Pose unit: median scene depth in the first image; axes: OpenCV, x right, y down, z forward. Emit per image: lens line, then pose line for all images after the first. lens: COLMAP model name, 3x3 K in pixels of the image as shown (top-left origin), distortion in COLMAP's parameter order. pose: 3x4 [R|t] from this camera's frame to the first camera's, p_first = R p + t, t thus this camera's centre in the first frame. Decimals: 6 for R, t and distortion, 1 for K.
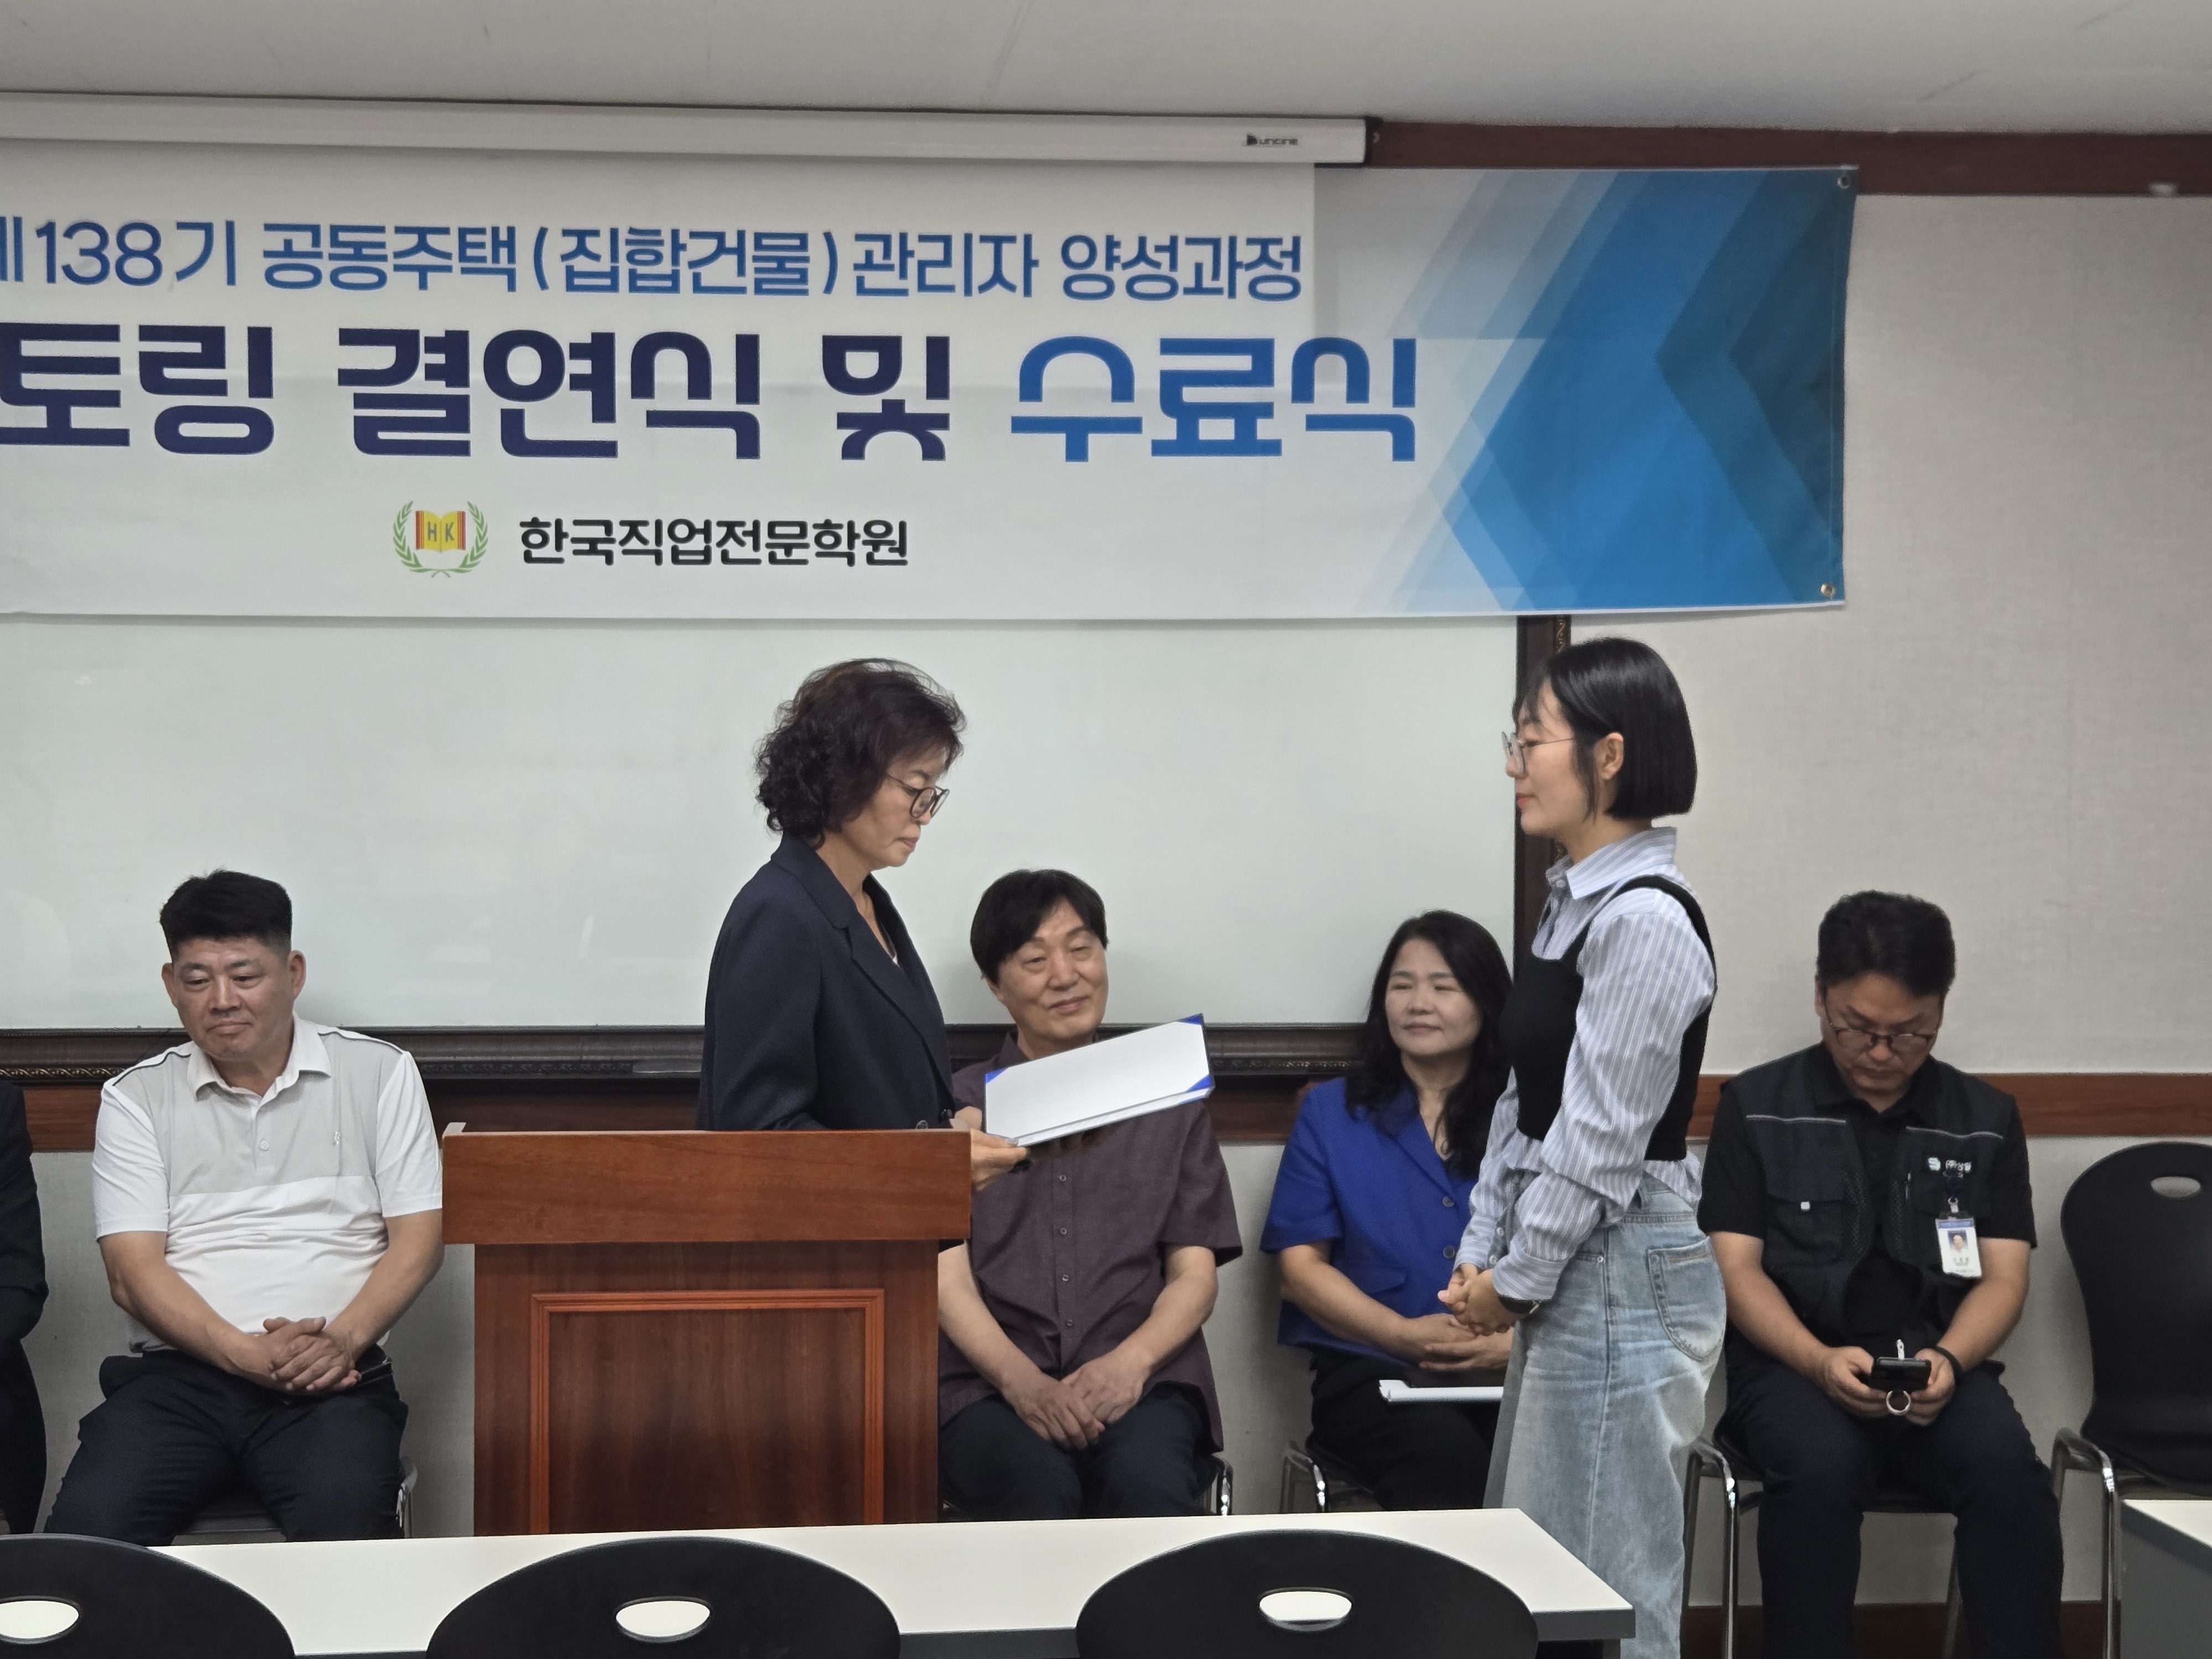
lens RADIAL K [[3556.4, 0, 1091.6], [0, 3556.4, 834.4], [0, 0, 1]] dist [0.127894, -0.440435]
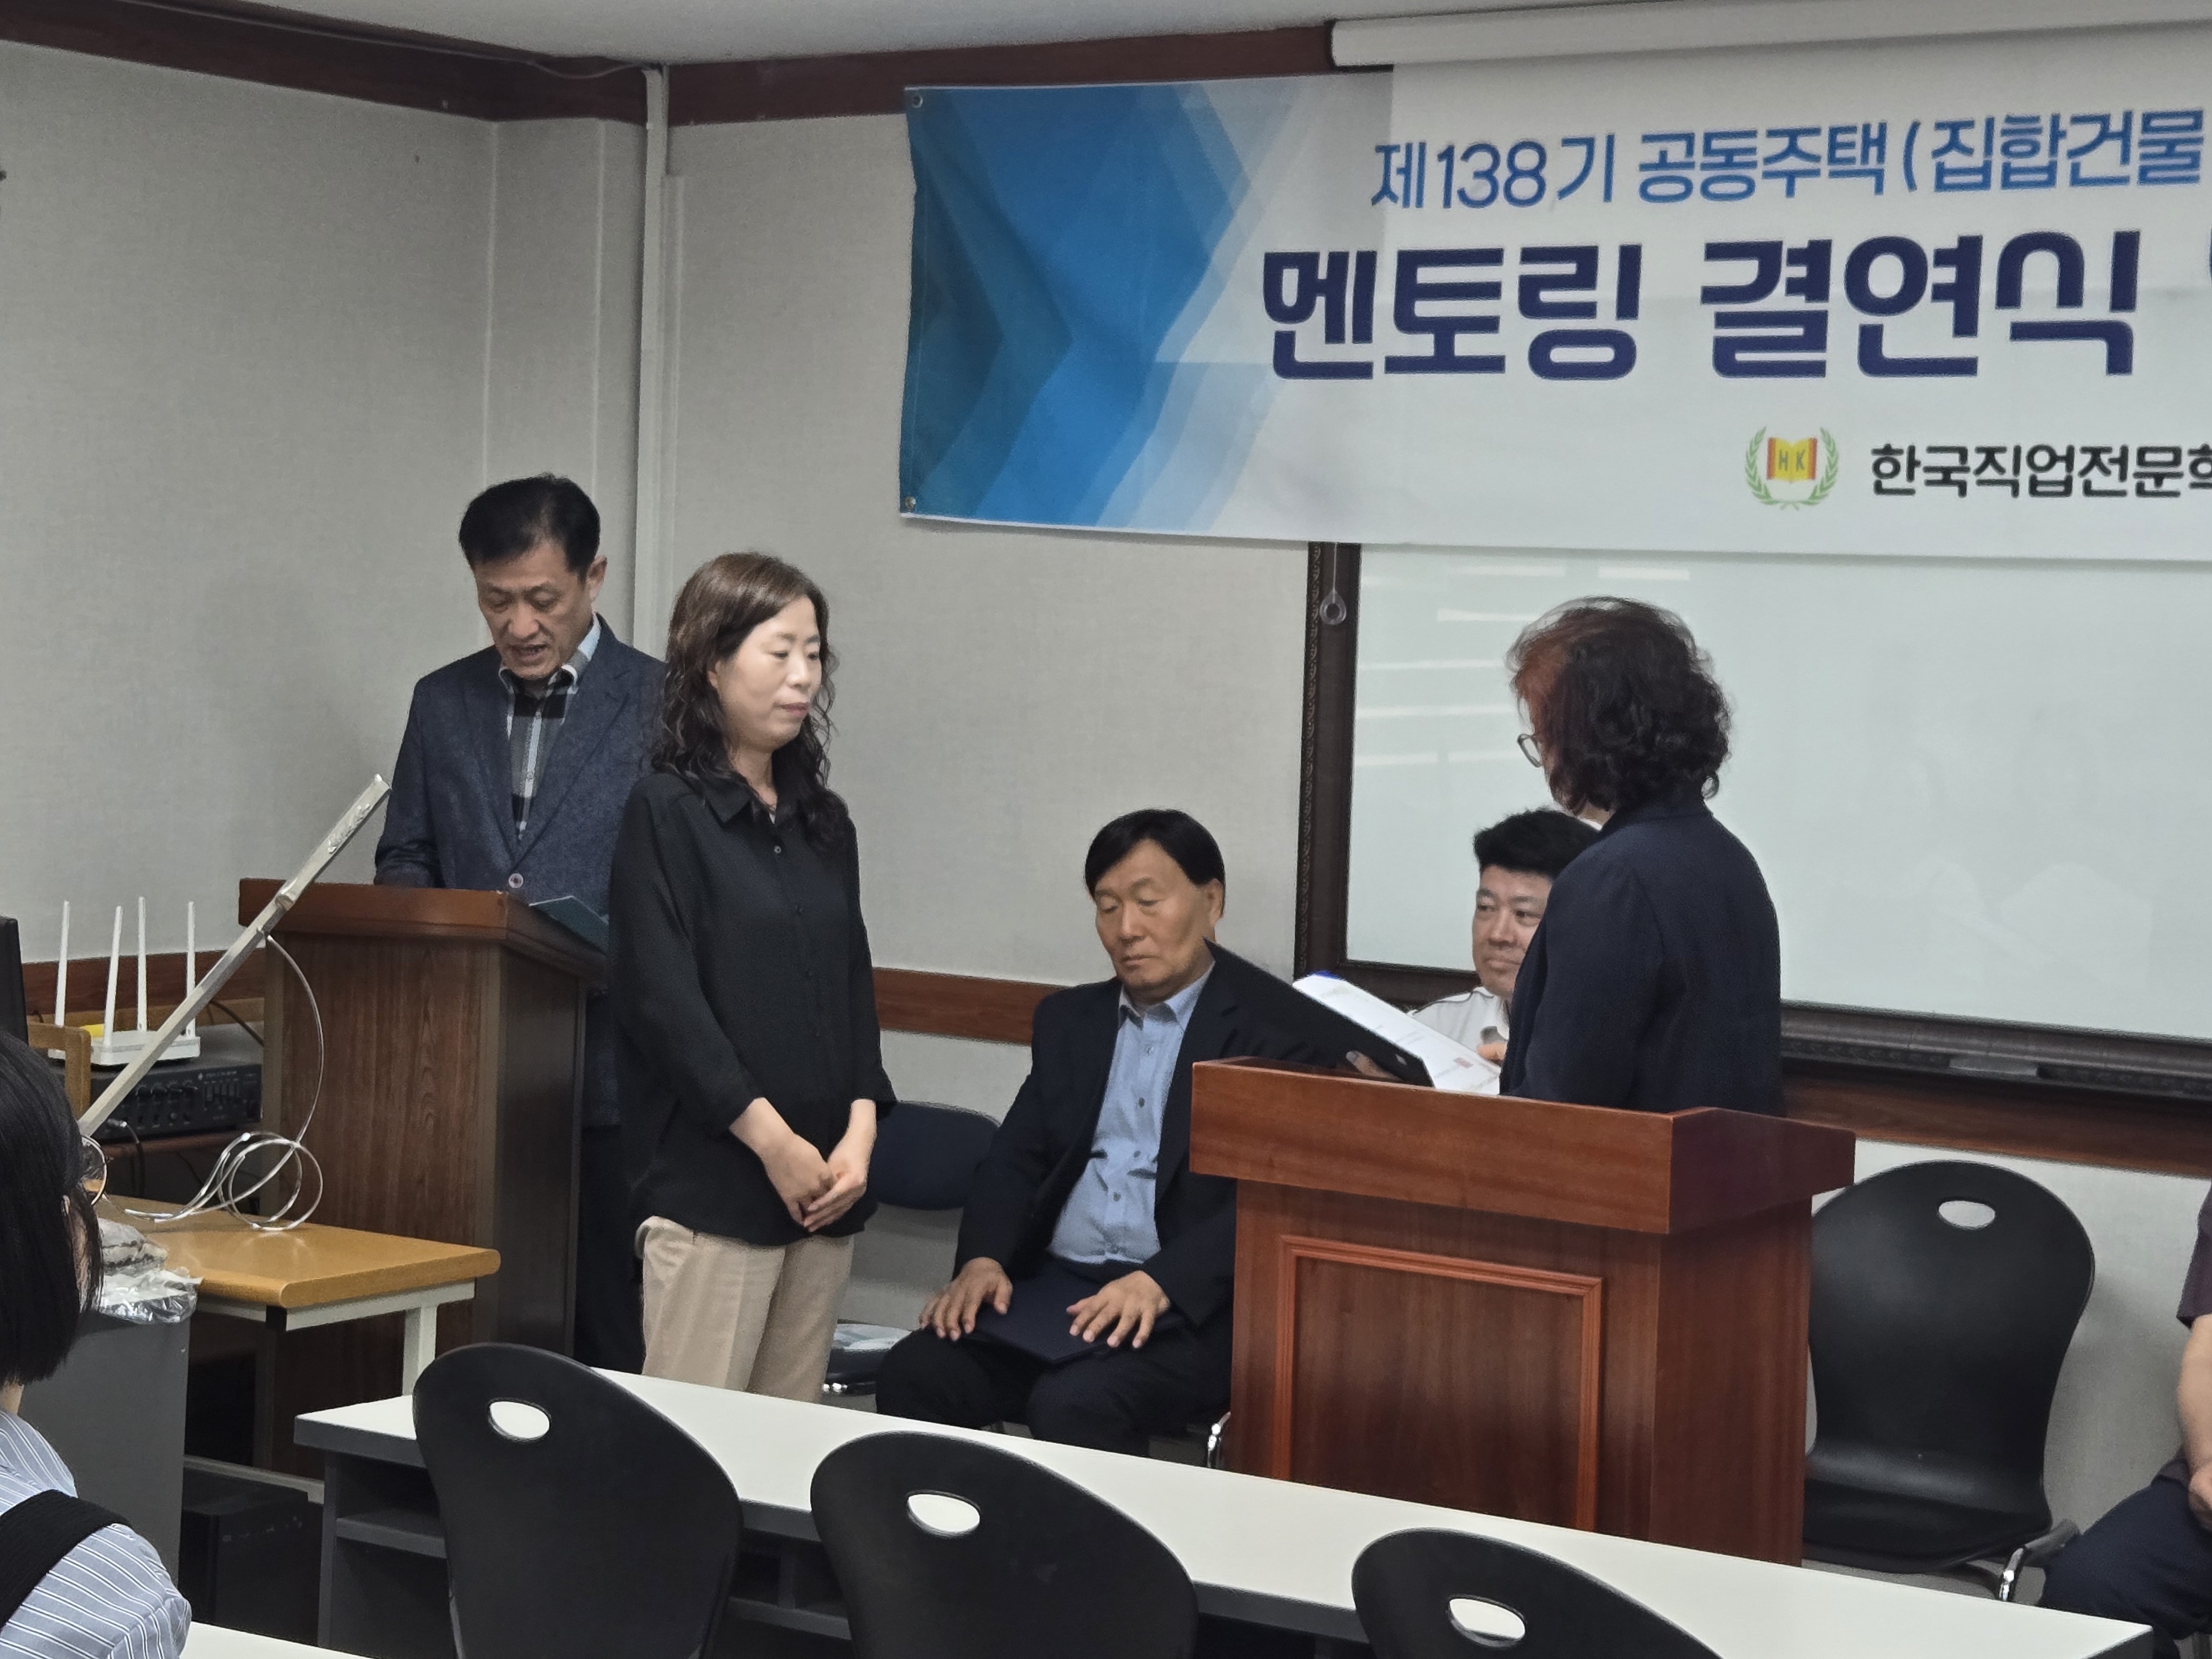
lens RADIAL K [[4181.3, 0, 1089.0], [0, 4181.3, 829.8], [0, 0, 1]] dist [0.137469, -0.539133]
pose [[0.765759, 0.058082, -0.640500, 0.373913], [-0.057068, 0.998122, 0.022283, -0.003559], [0.640591, 0.019488, 0.767635, 0.056656]]
